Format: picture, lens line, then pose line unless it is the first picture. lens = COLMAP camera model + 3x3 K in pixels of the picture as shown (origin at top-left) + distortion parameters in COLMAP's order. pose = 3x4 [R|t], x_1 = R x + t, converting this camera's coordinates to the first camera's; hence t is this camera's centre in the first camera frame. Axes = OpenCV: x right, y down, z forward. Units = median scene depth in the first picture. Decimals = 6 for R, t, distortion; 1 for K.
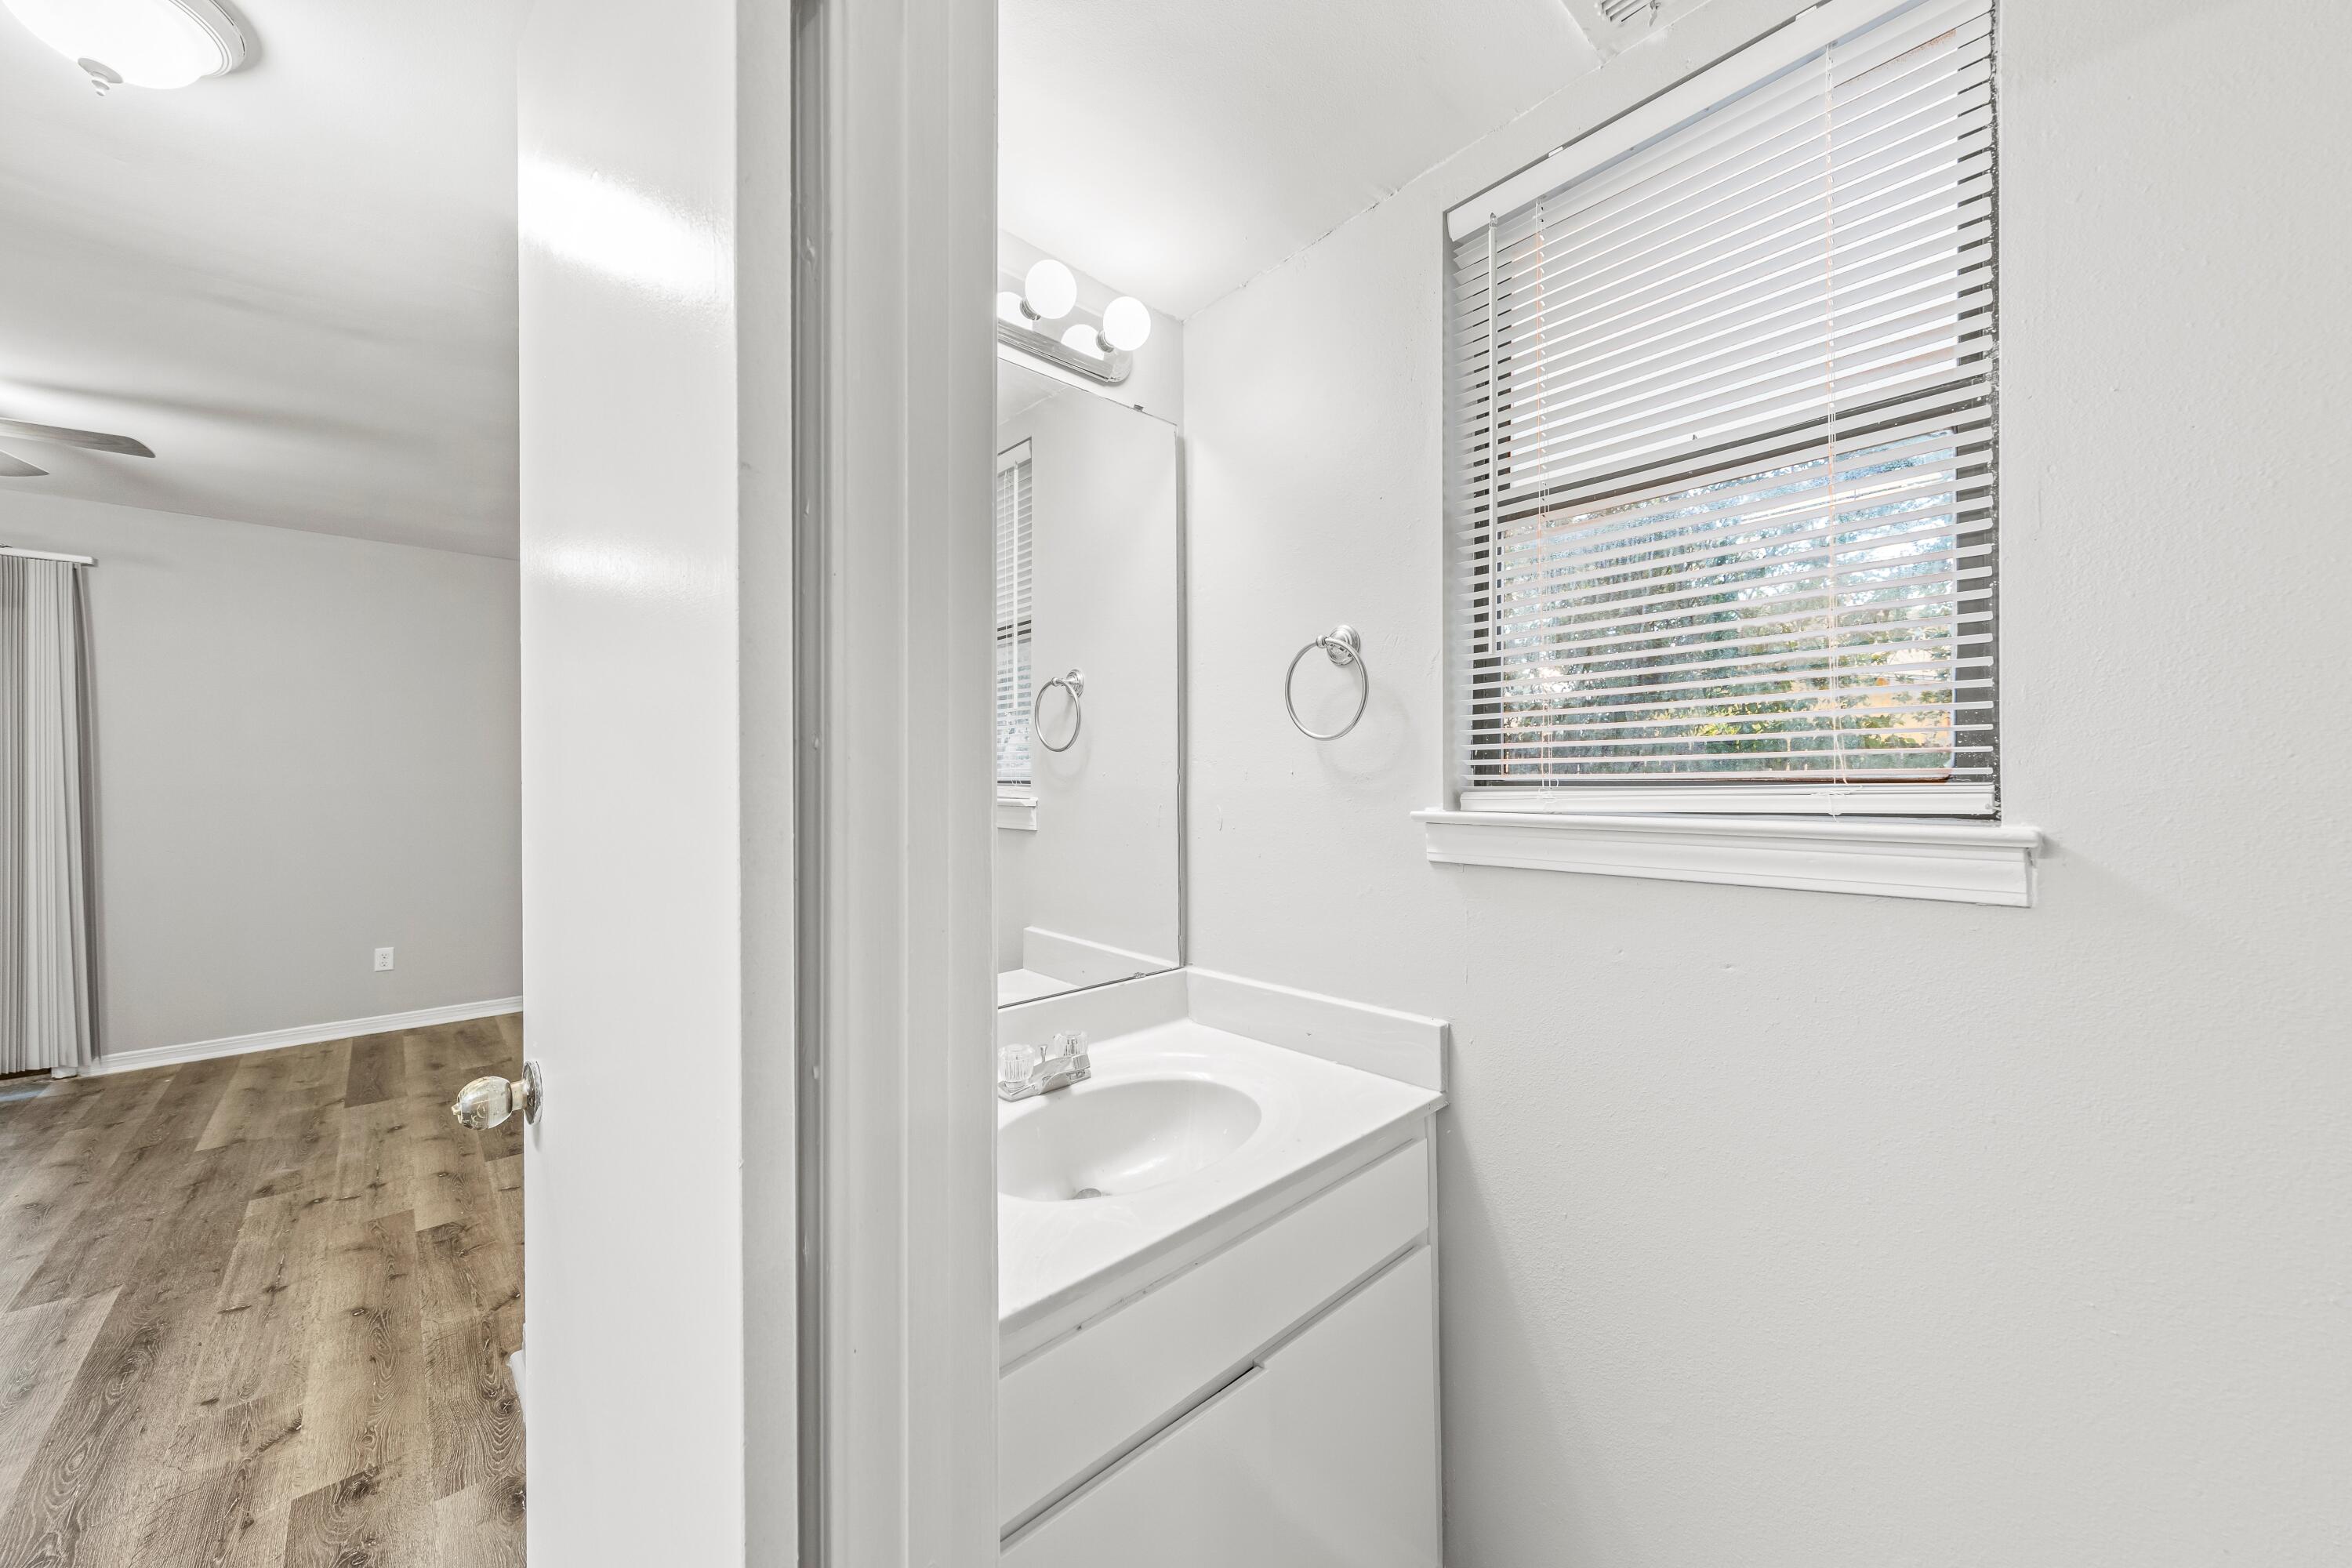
lens RADIAL K [[827.5, 0, 1181.5], [0, 827.5, 783.7], [0, 0, 1]] dist [0.000520, 0.000124]
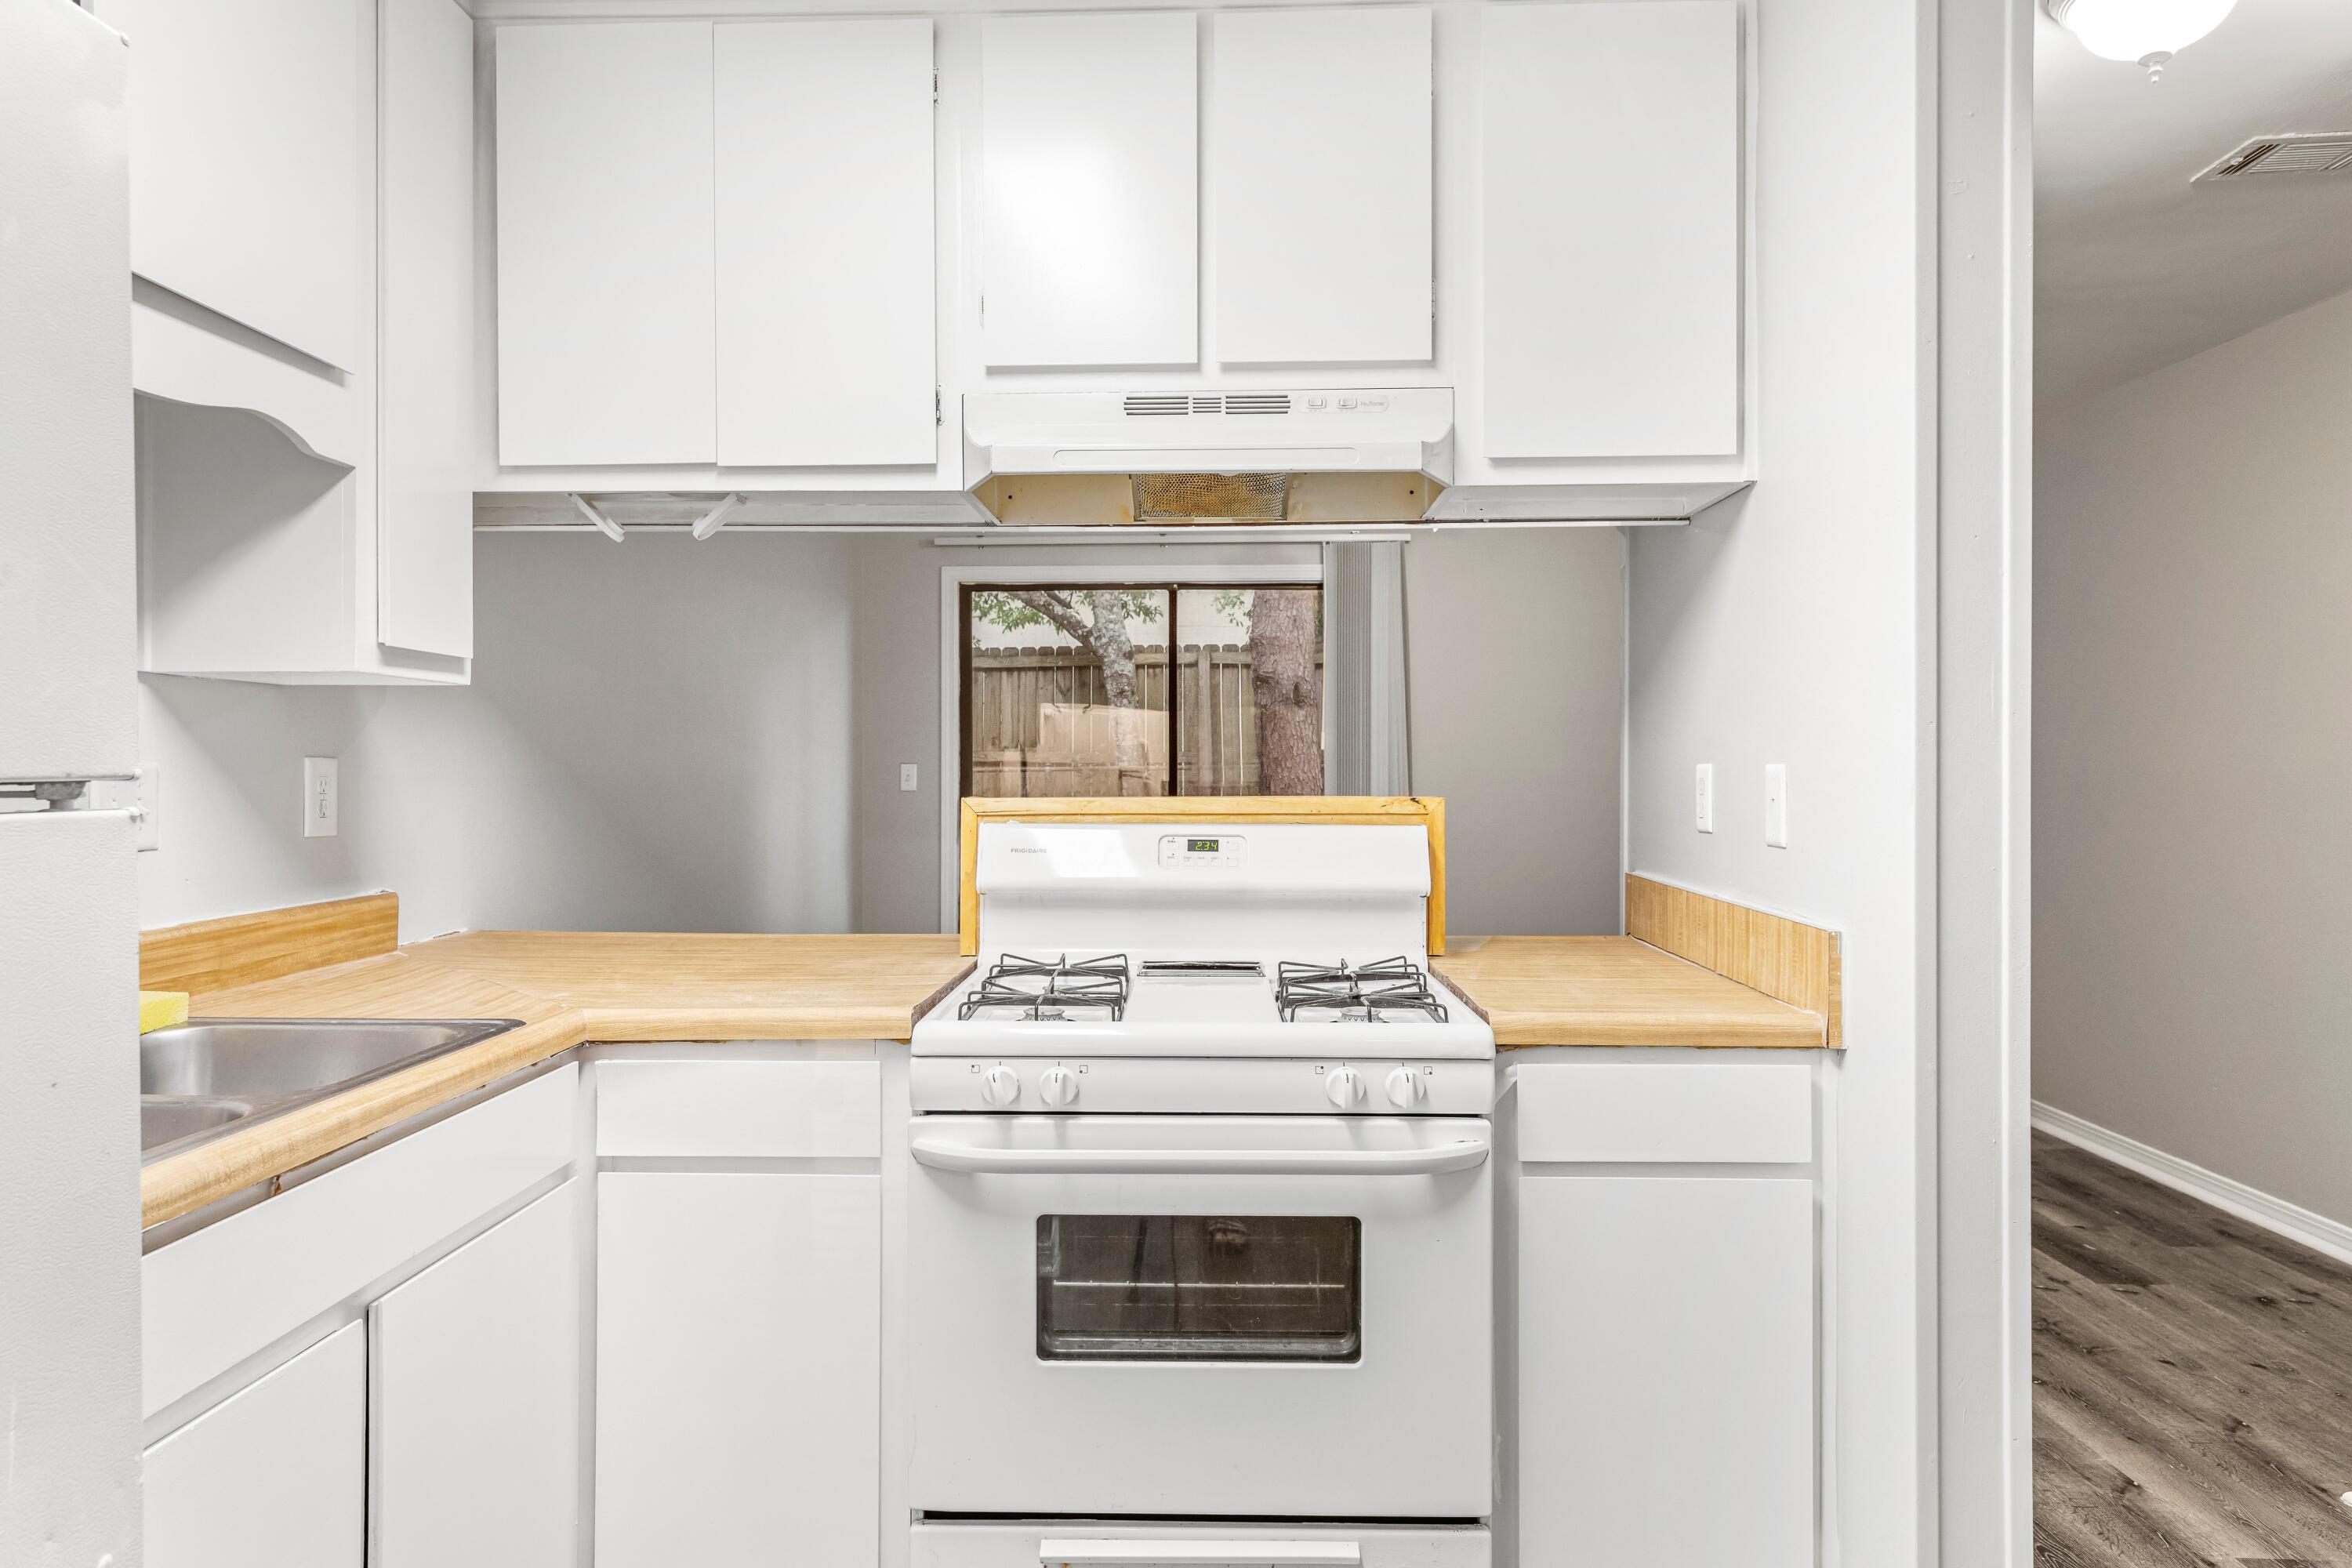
lens RADIAL K [[1431.2, 0, 1171.8], [0, 1431.2, 771.6], [0, 0, 1]] dist [0.003139, 0.000069]
pose [[0.707468, 0.000577, -0.706745, -0.974829], [0.004356, 0.999977, 0.005177, -0.012481], [0.706732, -0.006741, 0.707449, -1.154660]]
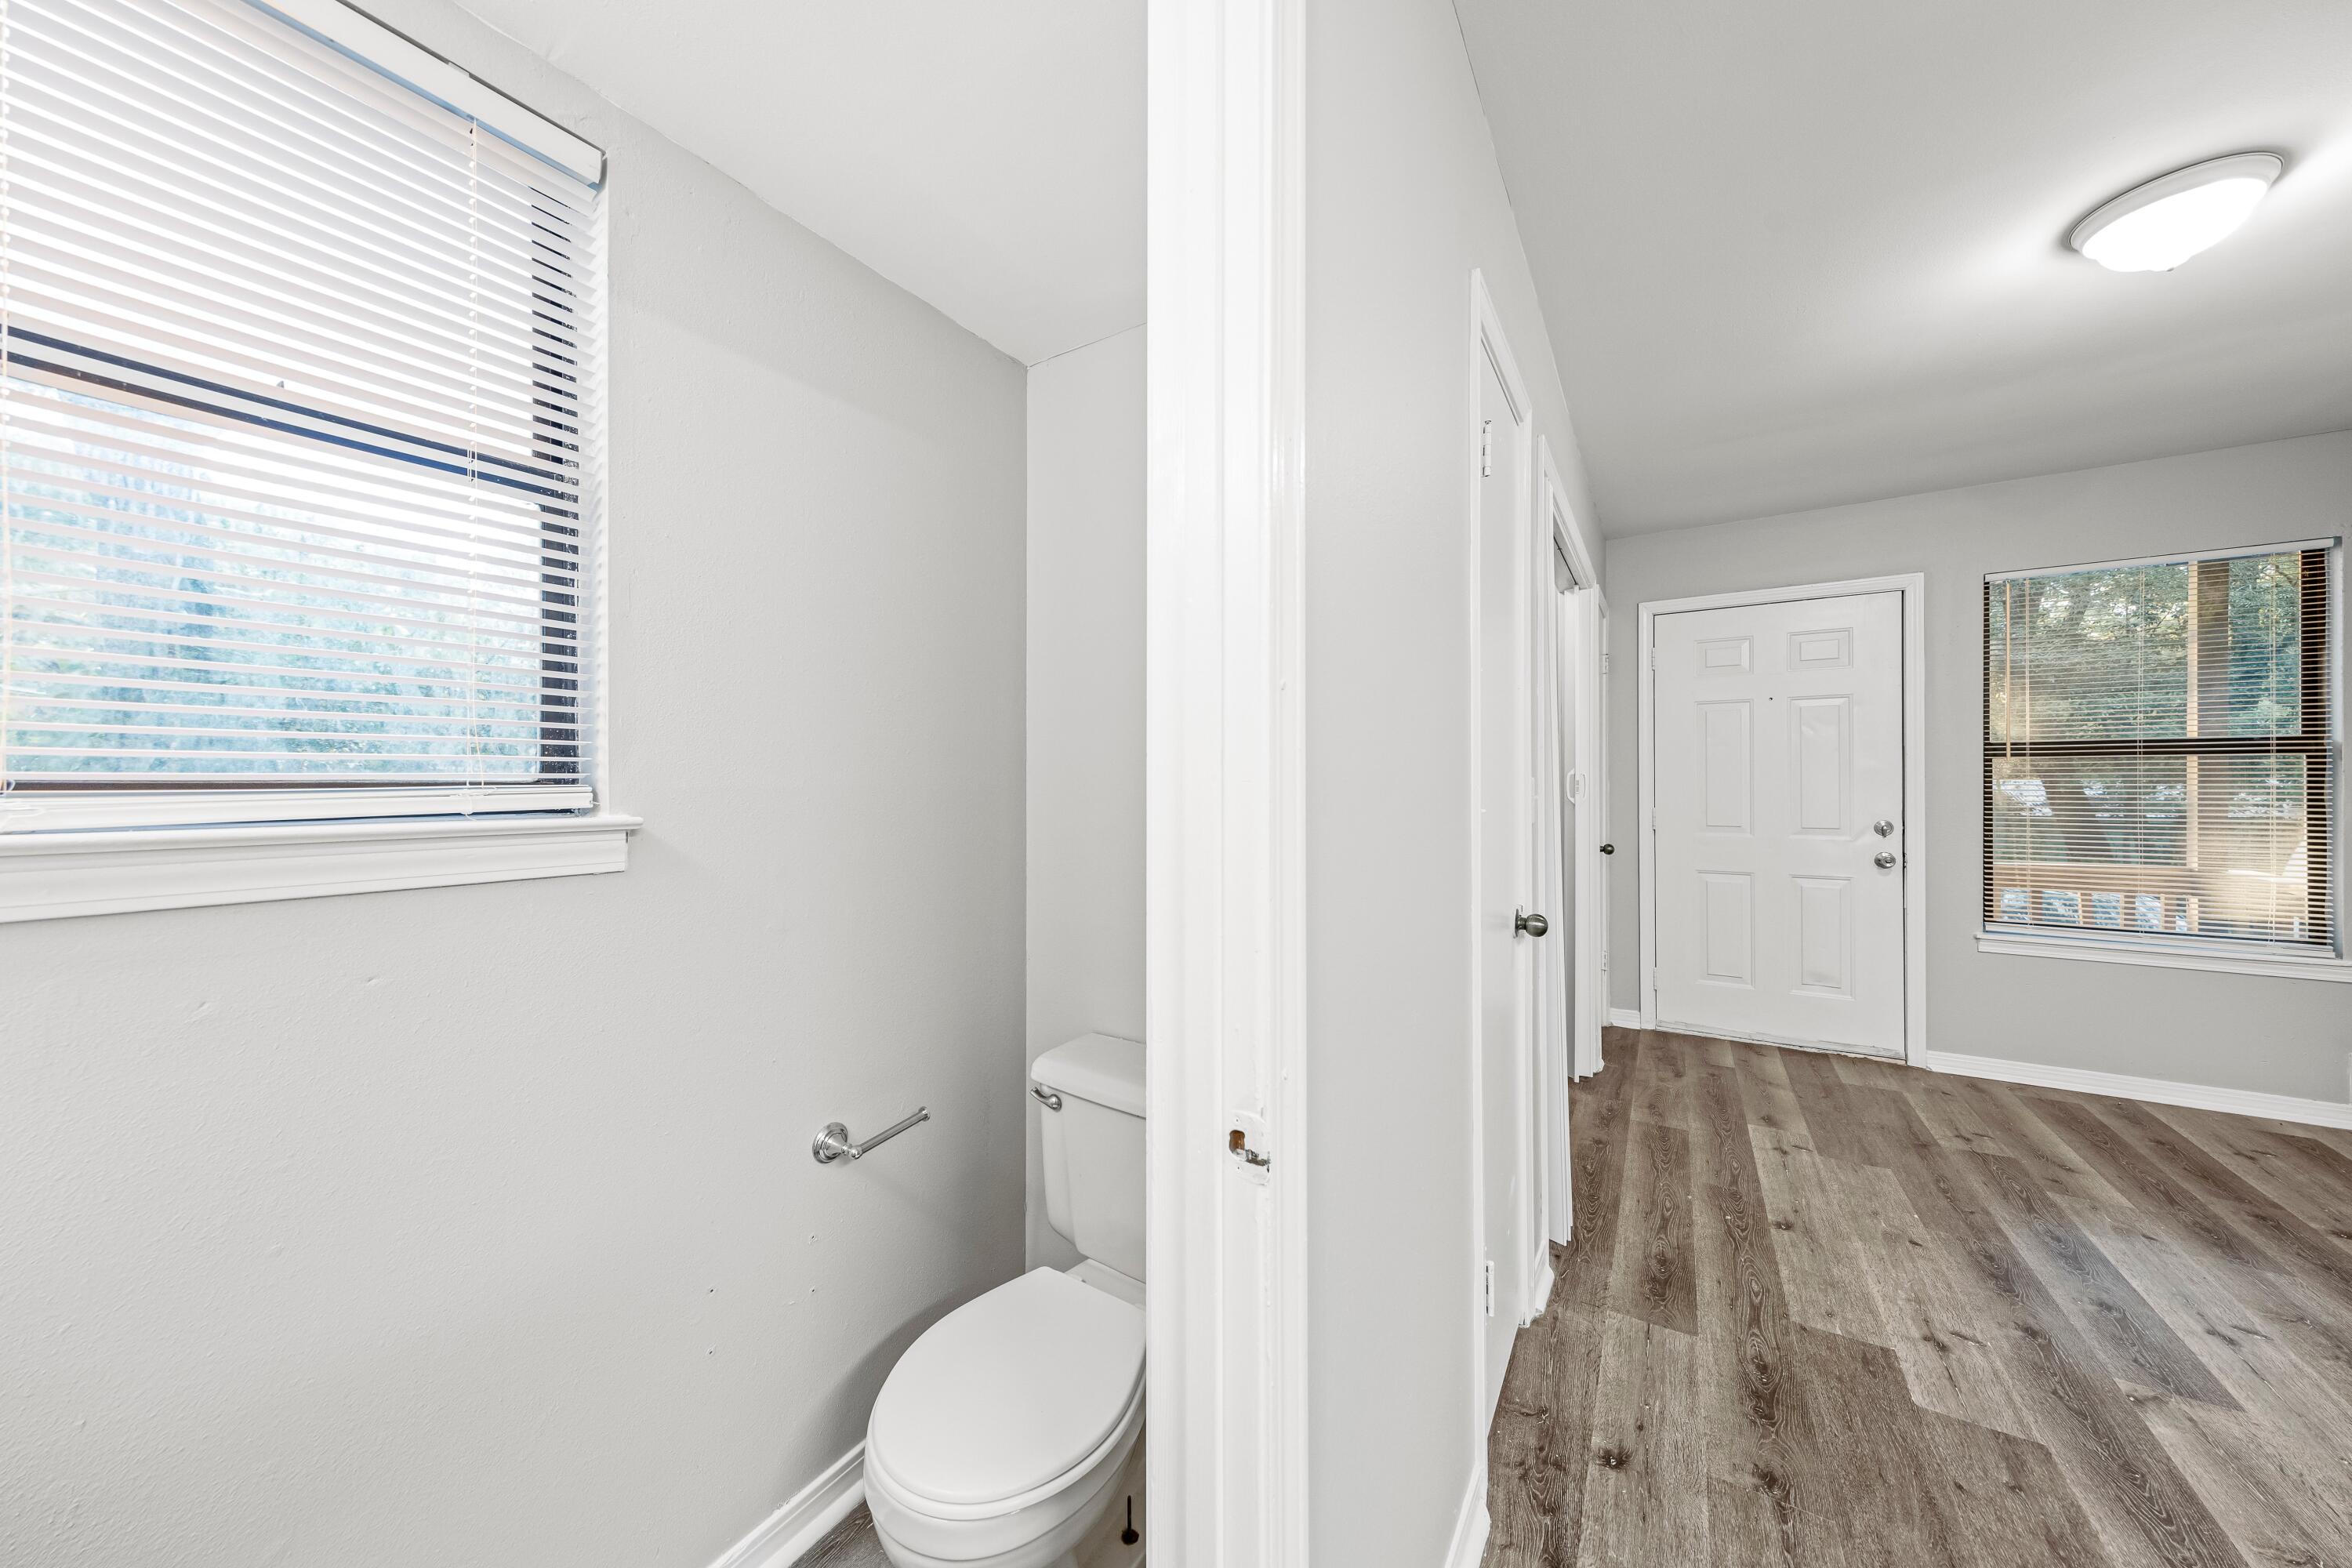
lens RADIAL K [[790.2, 0, 1175.1], [0, 790.2, 782.0], [0, 0, 1]] dist [0.005996, -0.000165]
pose [[-0.248928, -0.000377, 0.968522, -0.382856], [-0.001679, 0.999999, -0.000042, -0.005399], [-0.968521, -0.001637, -0.248928, 0.279621]]
